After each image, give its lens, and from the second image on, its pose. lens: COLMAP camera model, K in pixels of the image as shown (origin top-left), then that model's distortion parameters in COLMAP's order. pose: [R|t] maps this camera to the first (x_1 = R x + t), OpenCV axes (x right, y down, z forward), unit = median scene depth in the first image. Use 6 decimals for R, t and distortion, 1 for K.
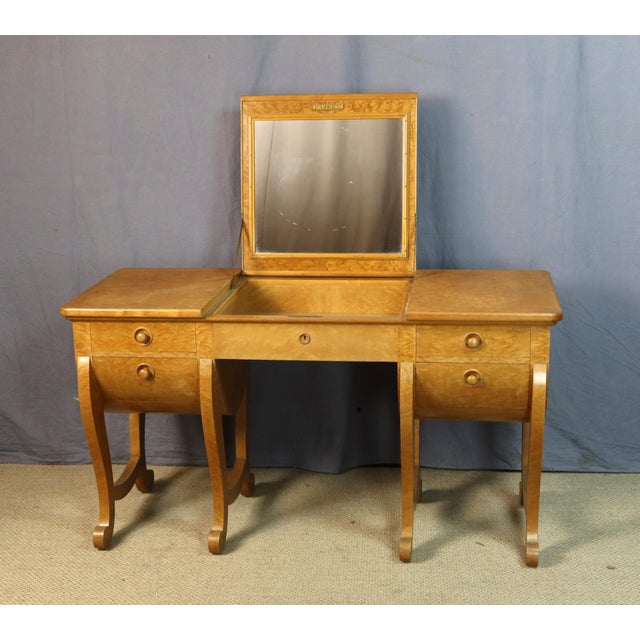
lens RADIAL K [[1071.0, 0, 320.0], [0, 1071.0, 320.0], [0, 0, 1]] dist [0.002663, -0.024164]
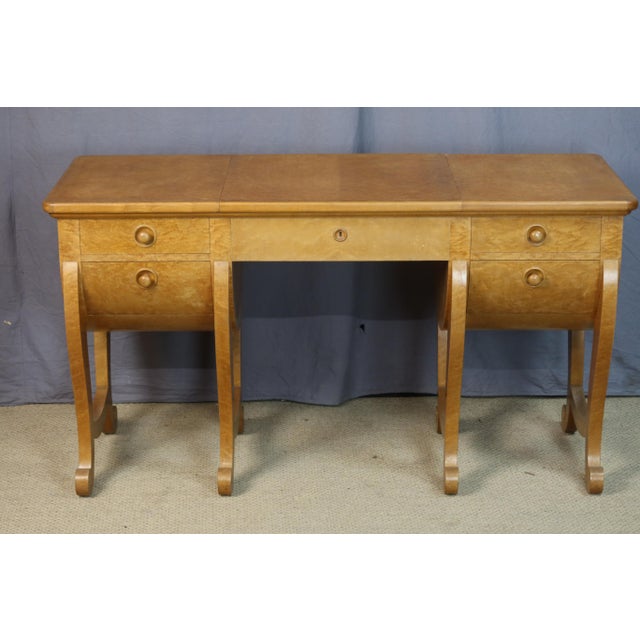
lens RADIAL K [[1571.2, 0, 320.0], [0, 1571.2, 320.0], [0, 0, 1]] dist [0.015717, -0.584108]
pose [[0.991599, -0.021721, 0.127515, -0.186143], [0.015343, 0.998592, 0.050788, 0.020478], [-0.128439, -0.048404, 0.990535, -0.233392]]
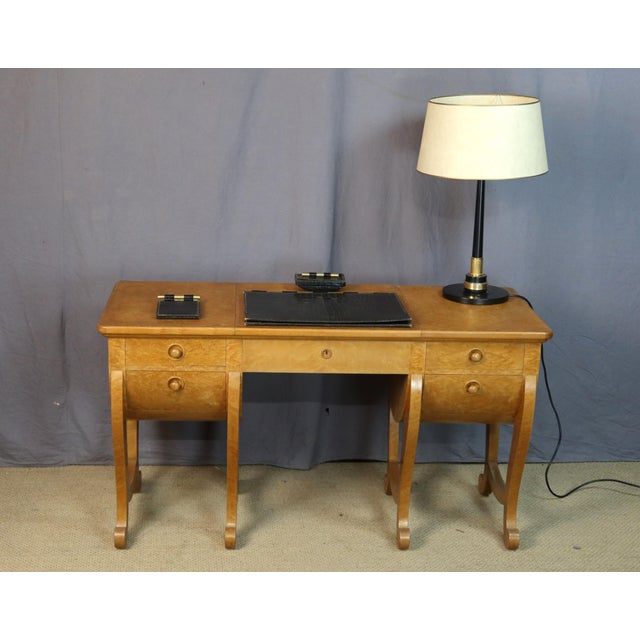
lens RADIAL K [[1112.7, 0, 302.5], [0, 1112.7, 318.9], [0, 0, 1]] dist [0.002456, -0.025074]
pose [[0.982857, -0.000426, 0.184367, -0.244852], [-0.004352, 0.999665, 0.025508, -0.046791], [-0.184317, -0.025873, 0.982526, -0.125059]]
